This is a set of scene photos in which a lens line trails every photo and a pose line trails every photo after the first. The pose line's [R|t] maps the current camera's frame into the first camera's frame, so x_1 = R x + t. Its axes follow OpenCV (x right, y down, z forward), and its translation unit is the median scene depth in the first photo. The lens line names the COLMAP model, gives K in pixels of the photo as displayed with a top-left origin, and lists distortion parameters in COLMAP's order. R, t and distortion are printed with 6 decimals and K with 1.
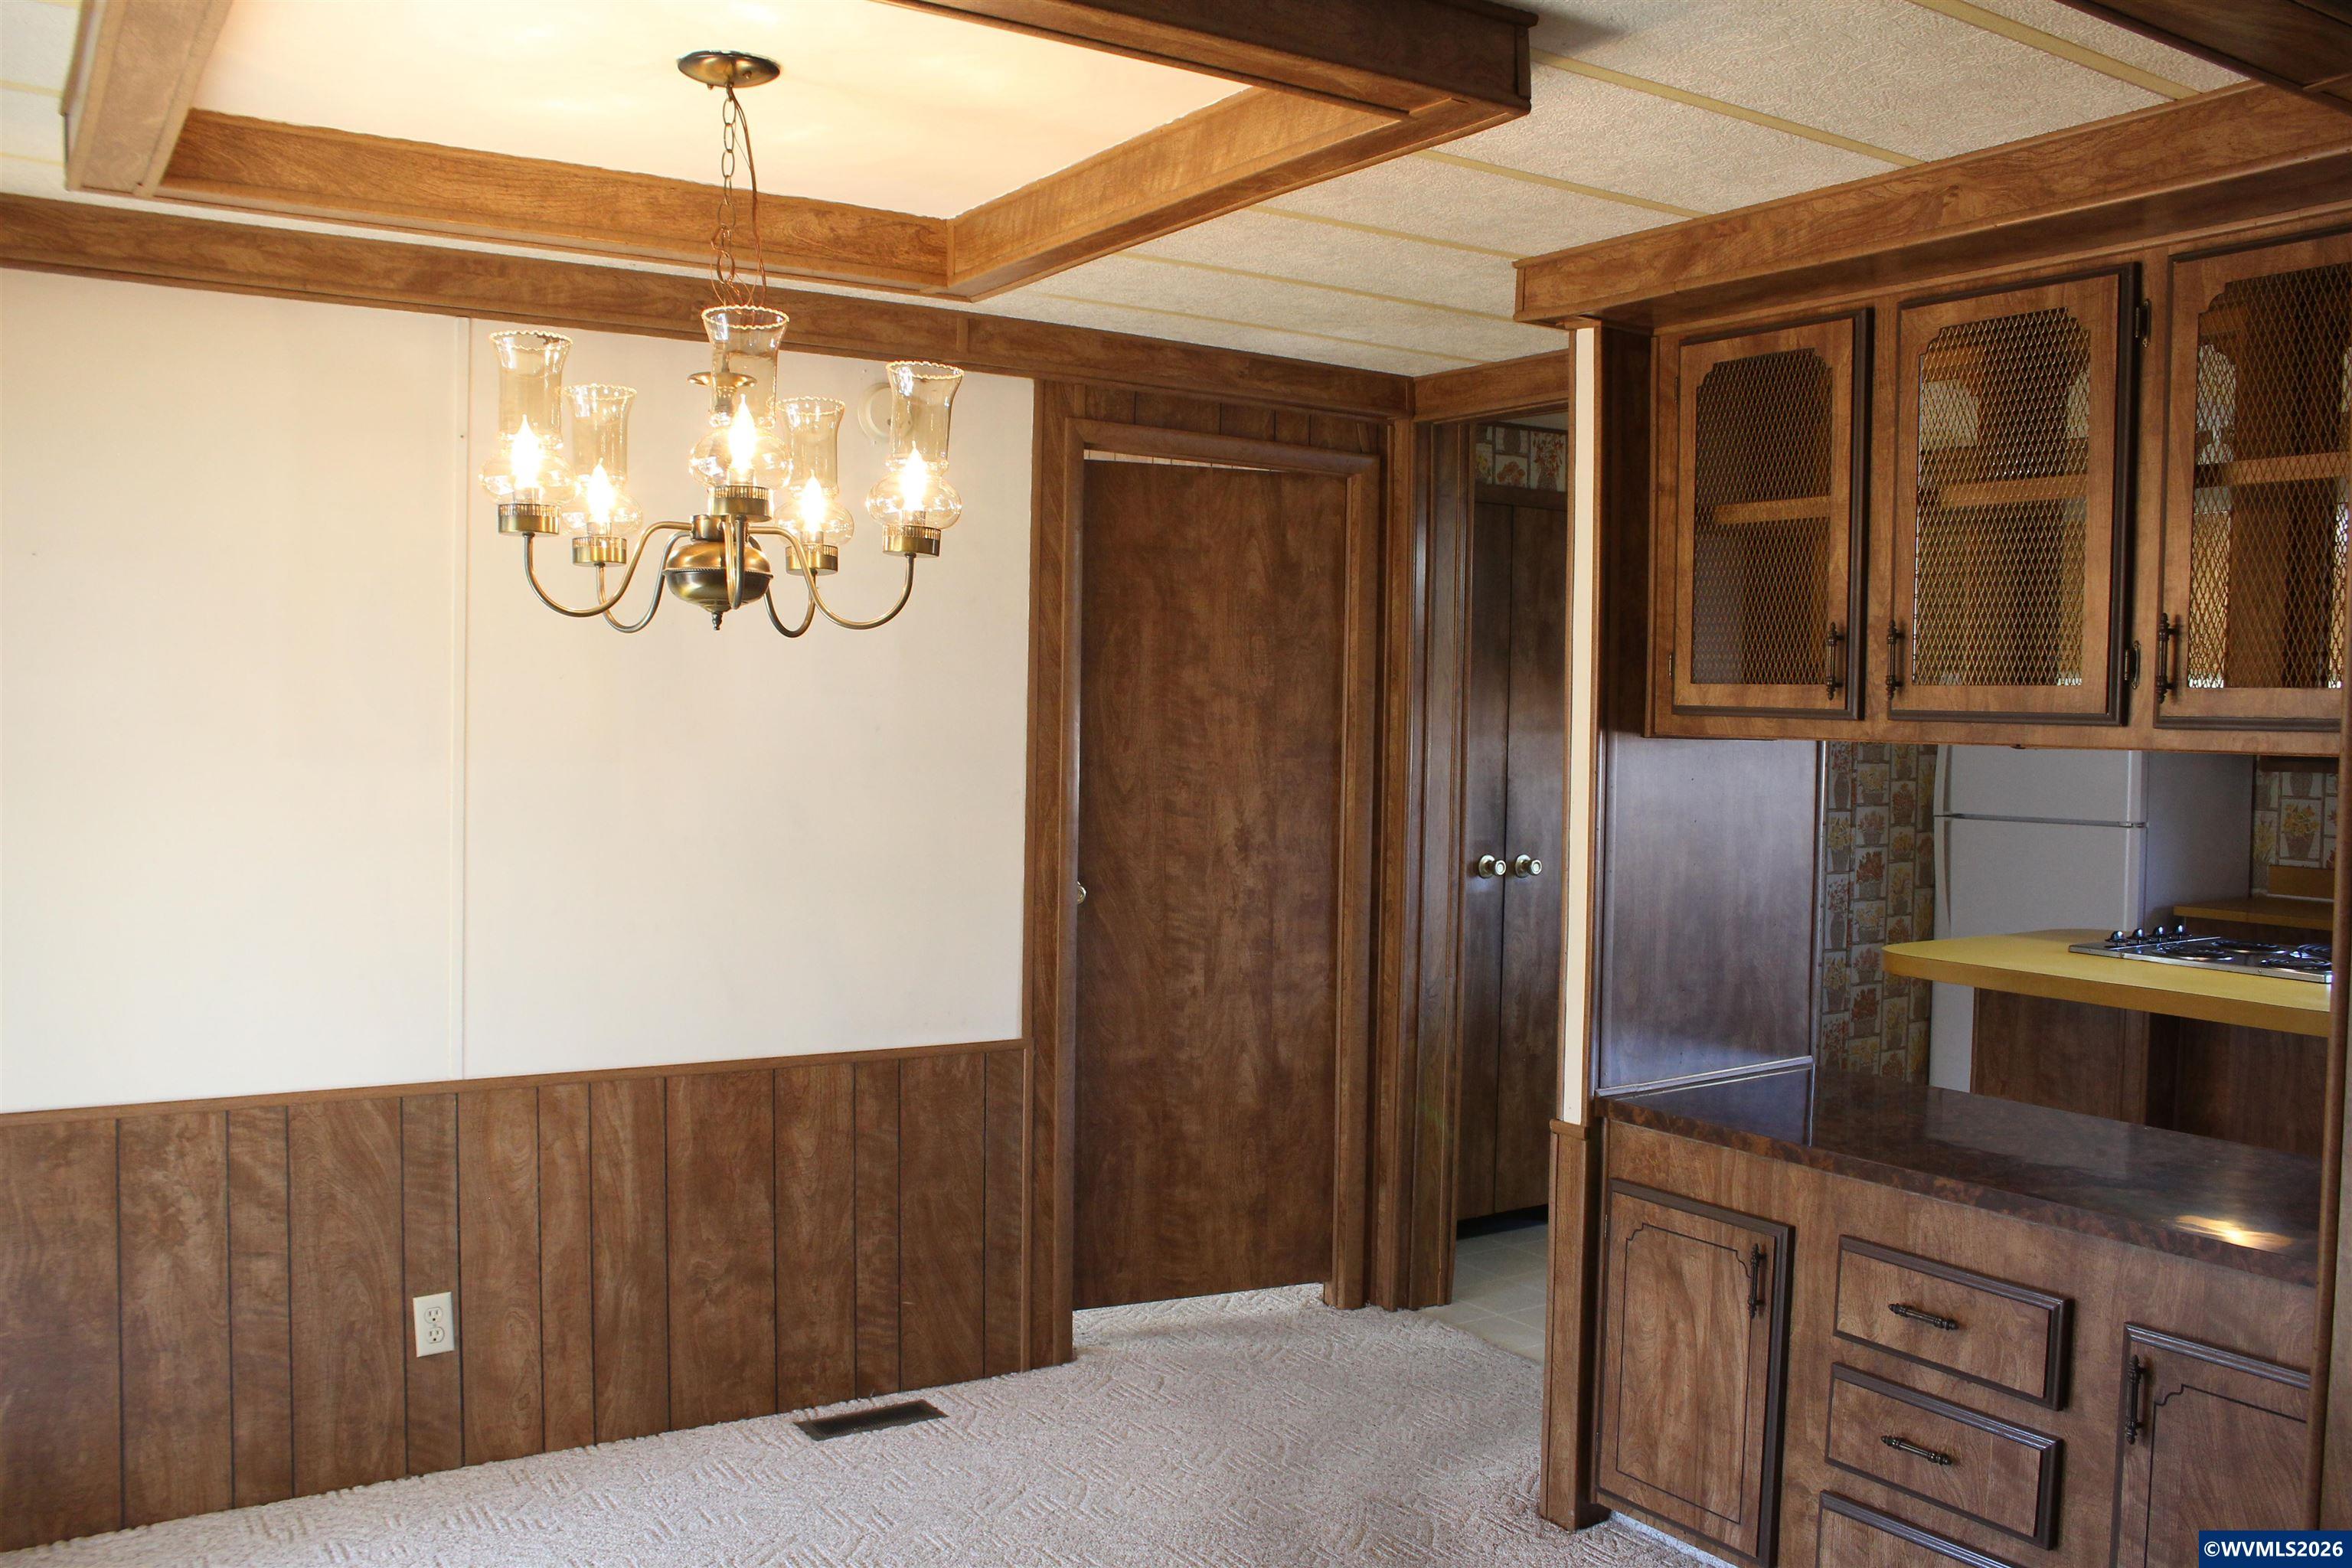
lens RADIAL K [[1955.5, 0, 1177.3], [0, 1955.5, 777.0], [0, 0, 1]] dist [-0.124299, 0.073059]
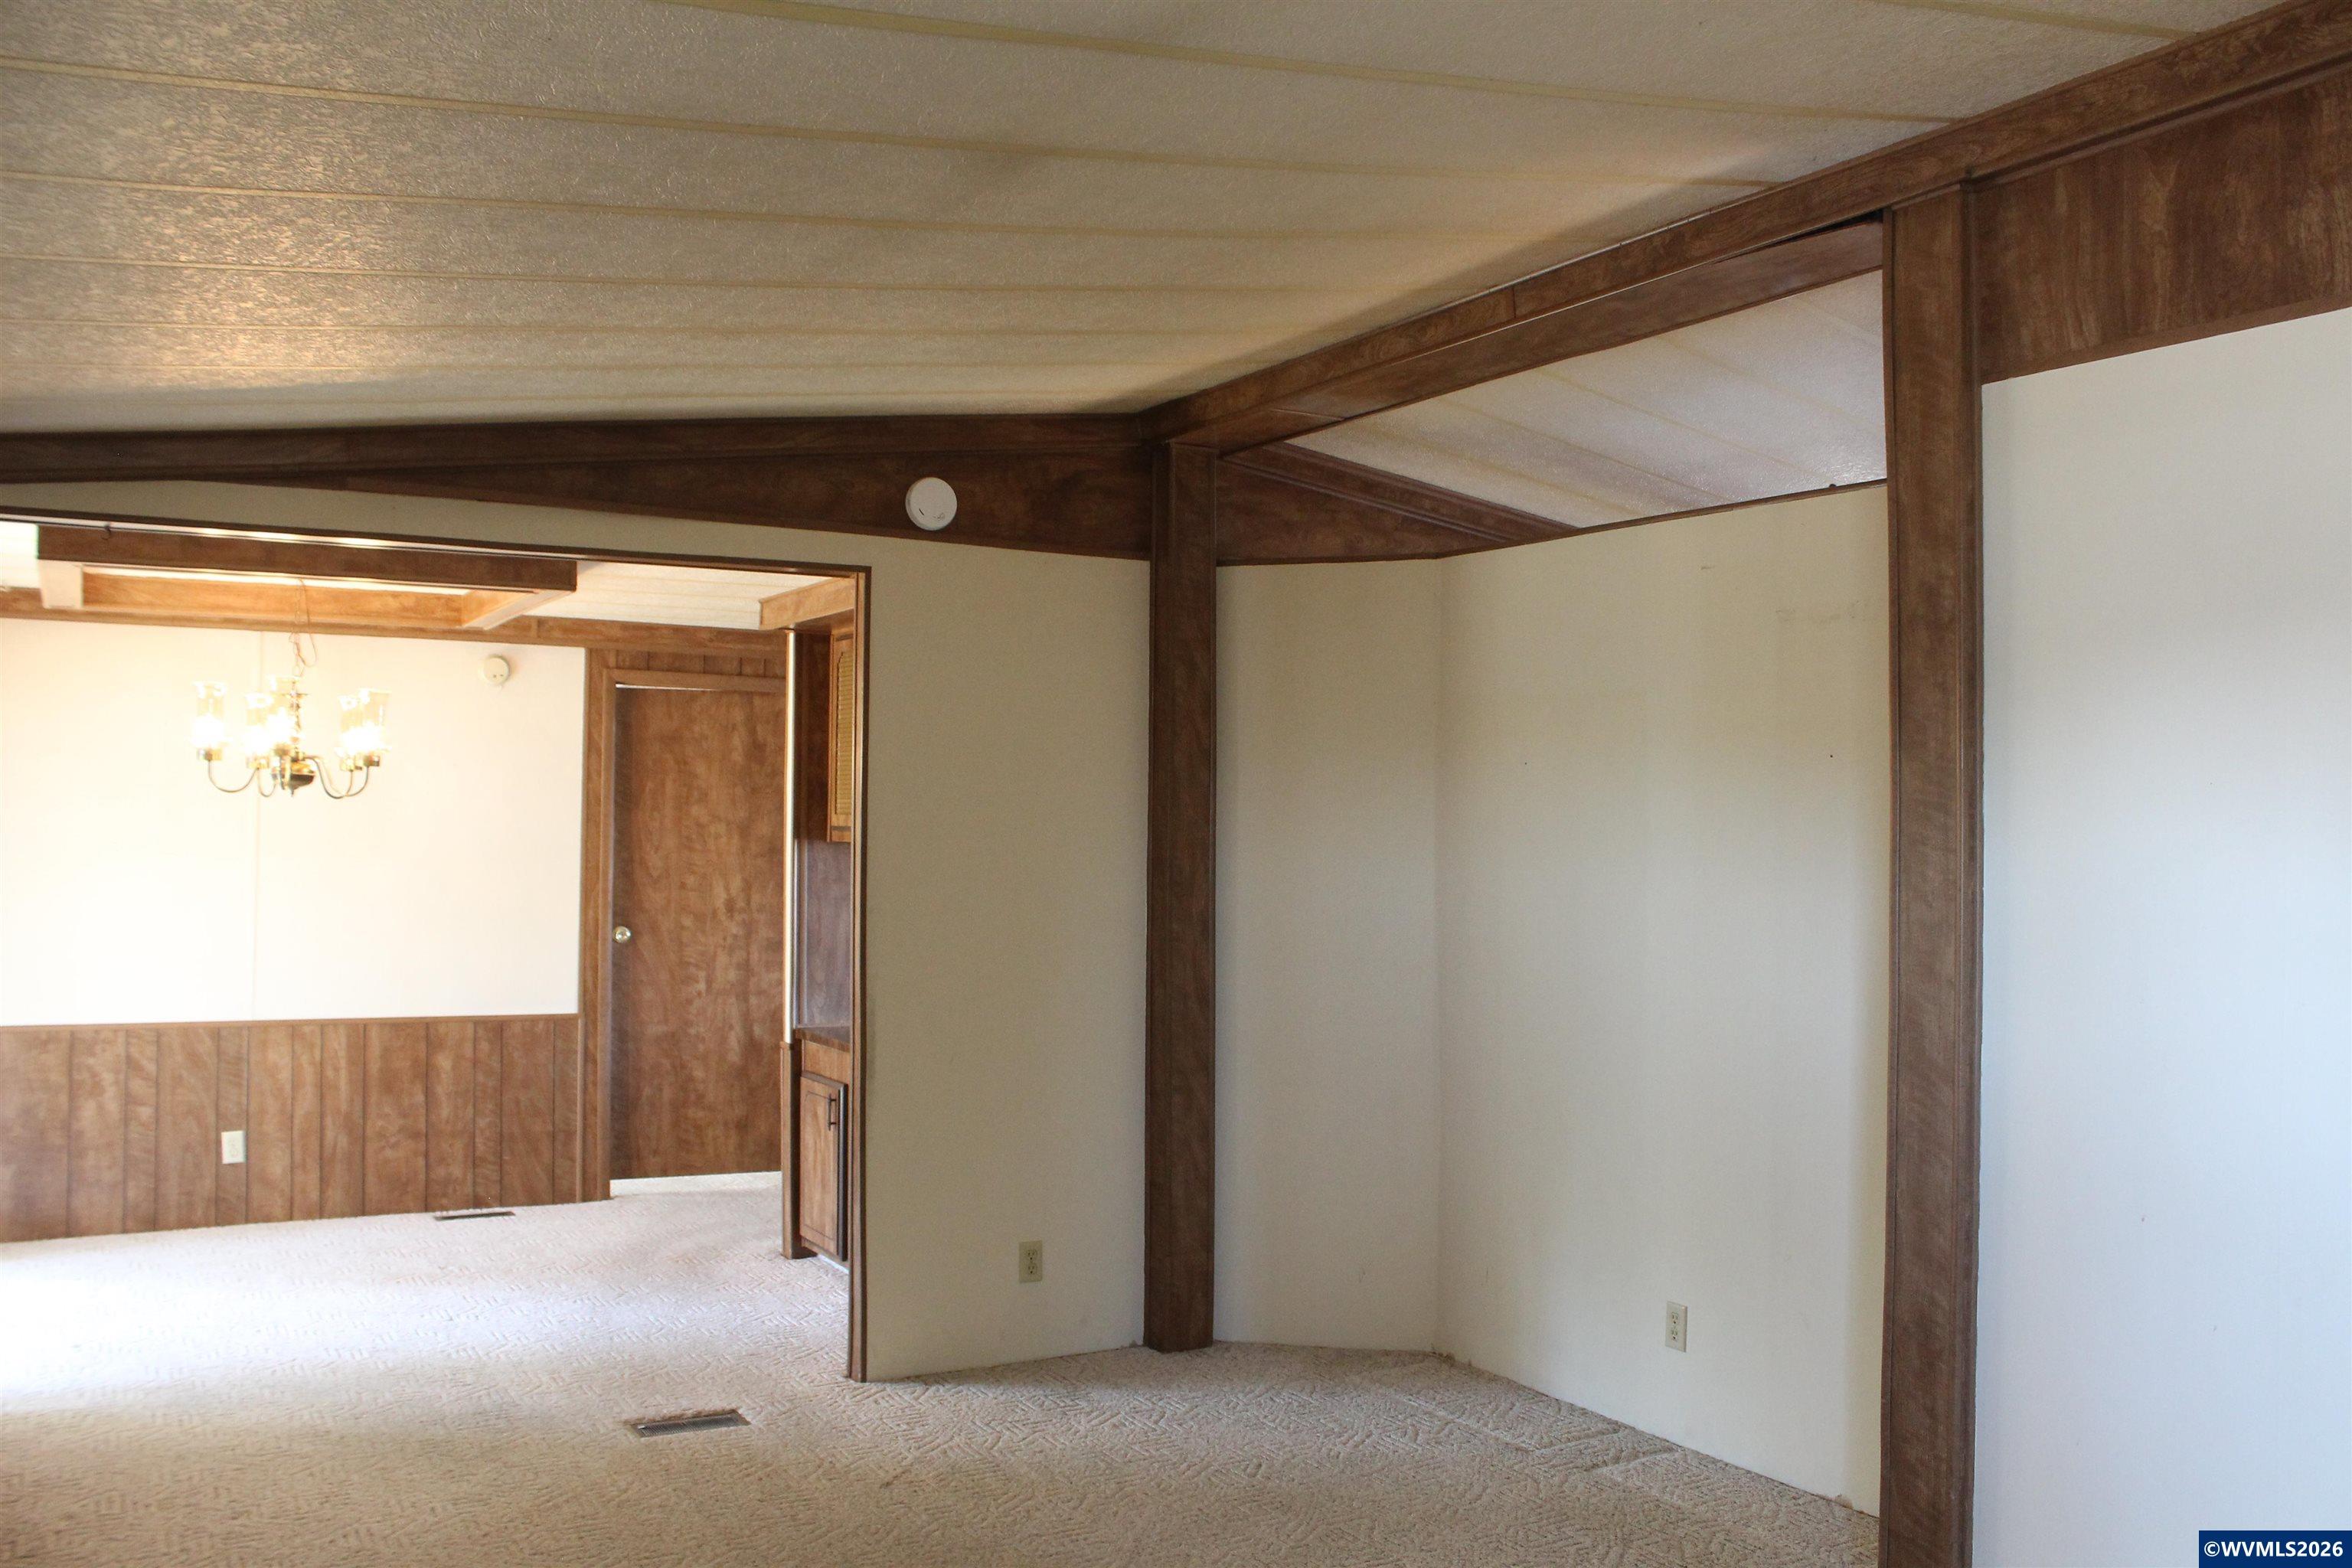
lens RADIAL K [[1955.5, 0, 1187.2], [0, 1955.5, 796.1], [0, 0, 1]] dist [-0.124299, 0.073059]
pose [[0.999554, -0.002525, -0.029753, 0.532660], [0.000927, 0.998562, -0.053600, 0.030490], [0.029845, 0.053549, 0.998119, -0.762946]]
